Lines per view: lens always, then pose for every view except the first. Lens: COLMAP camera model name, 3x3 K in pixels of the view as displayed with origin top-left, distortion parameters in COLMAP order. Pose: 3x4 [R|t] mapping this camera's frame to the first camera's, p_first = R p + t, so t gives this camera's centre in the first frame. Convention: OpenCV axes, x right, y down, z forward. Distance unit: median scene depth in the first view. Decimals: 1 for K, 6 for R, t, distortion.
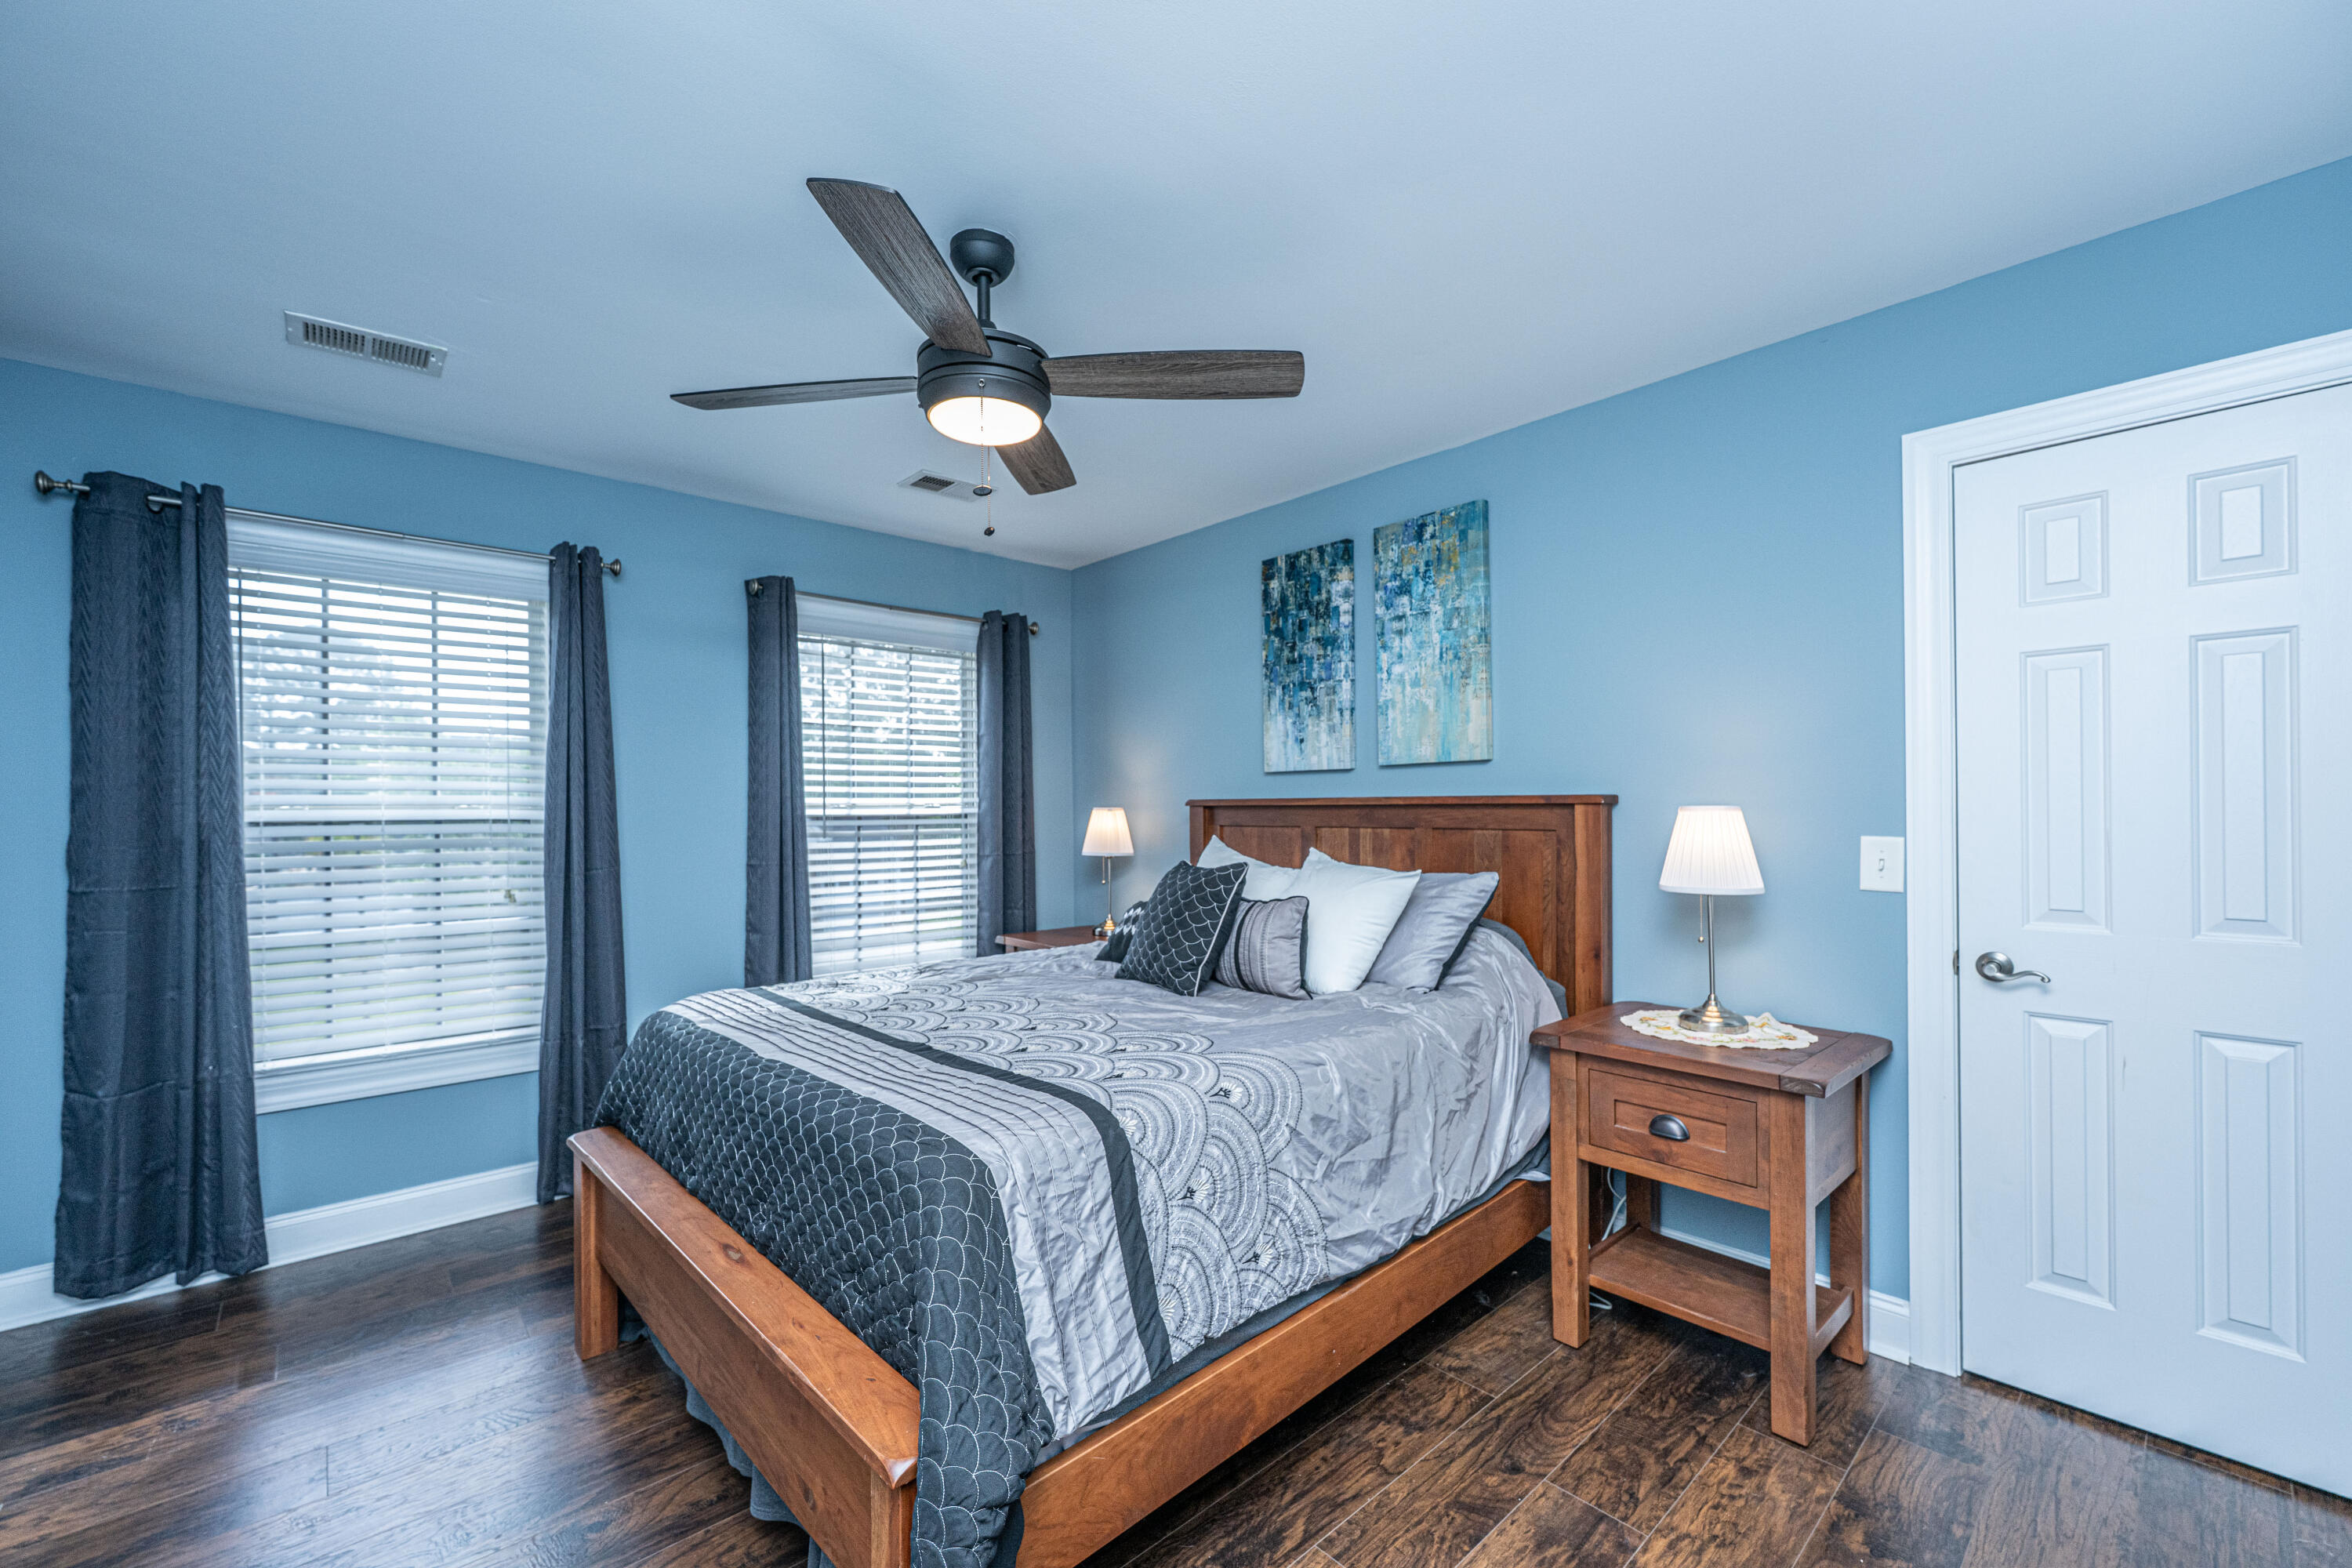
lens RADIAL K [[945.9, 0, 1174.8], [0, 945.9, 790.1], [0, 0, 1]] dist [0.000267, 0.000050]
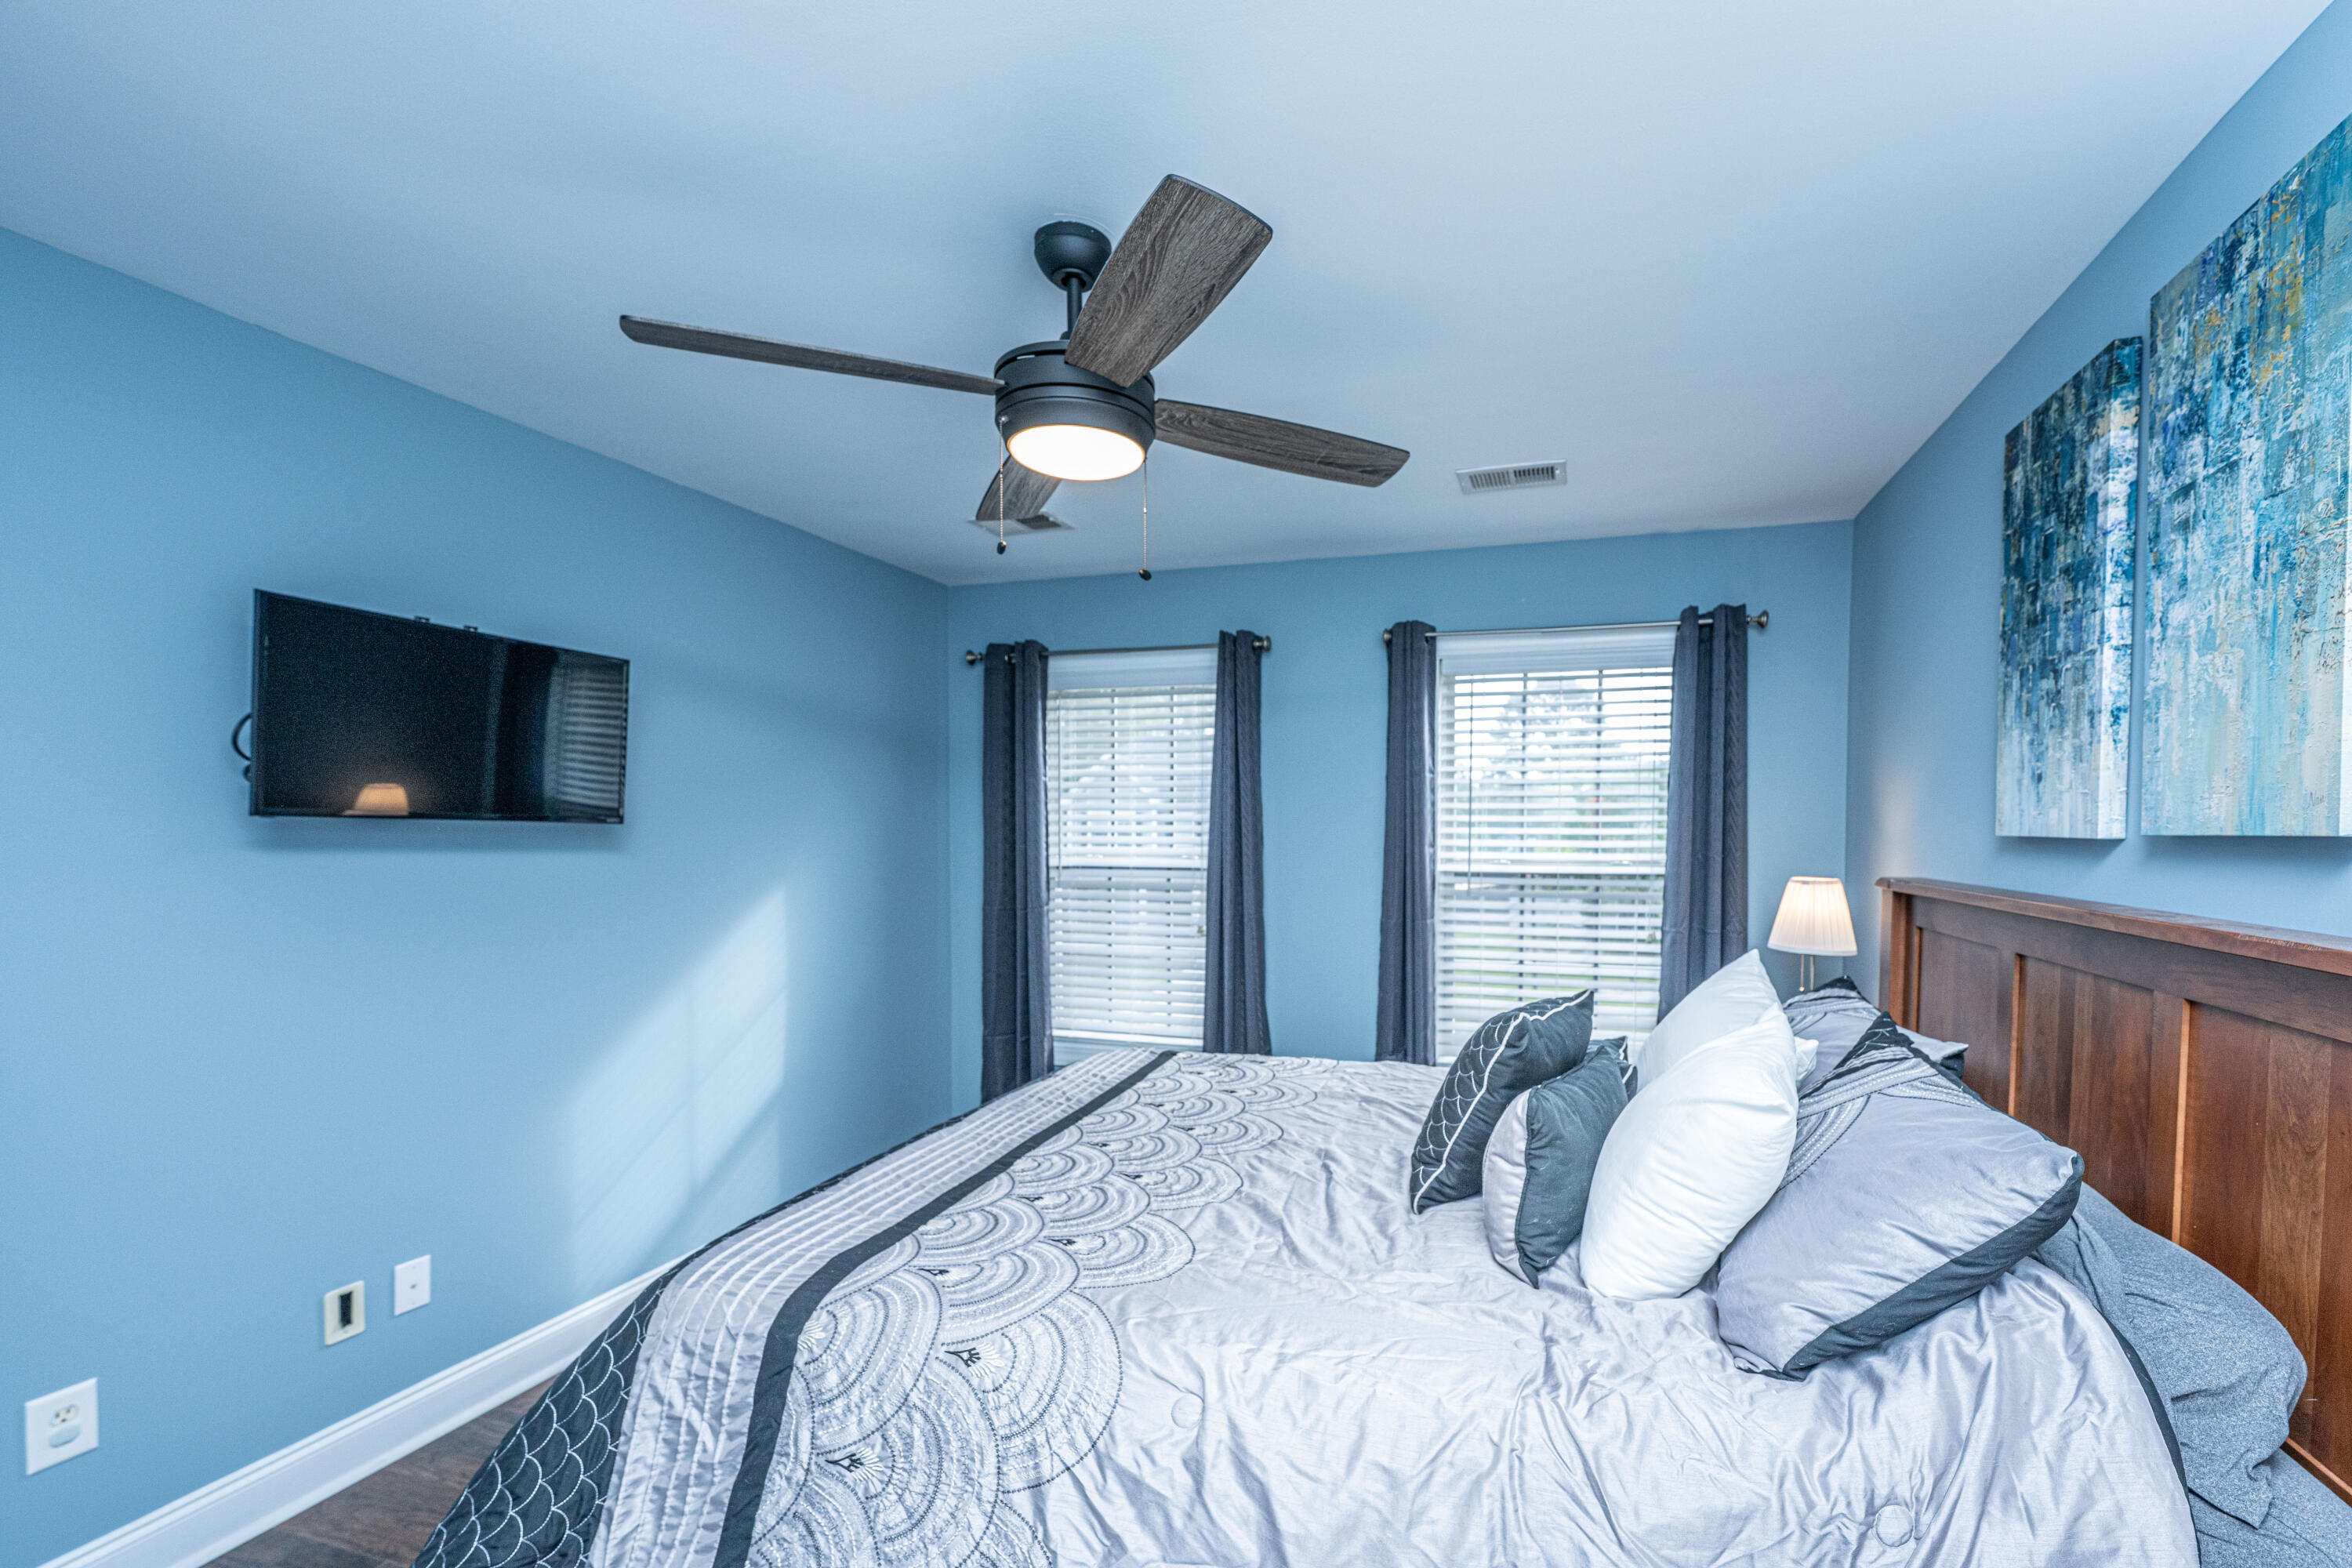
lens RADIAL K [[945.9, 0, 1182.5], [0, 945.9, 852.5], [0, 0, 1]] dist [0.000267, 0.000050]
pose [[0.533586, 0.026781, -0.845322, 0.329331], [0.007756, 0.999302, 0.036555, -0.035615], [0.845710, -0.026061, 0.533005, 0.354852]]
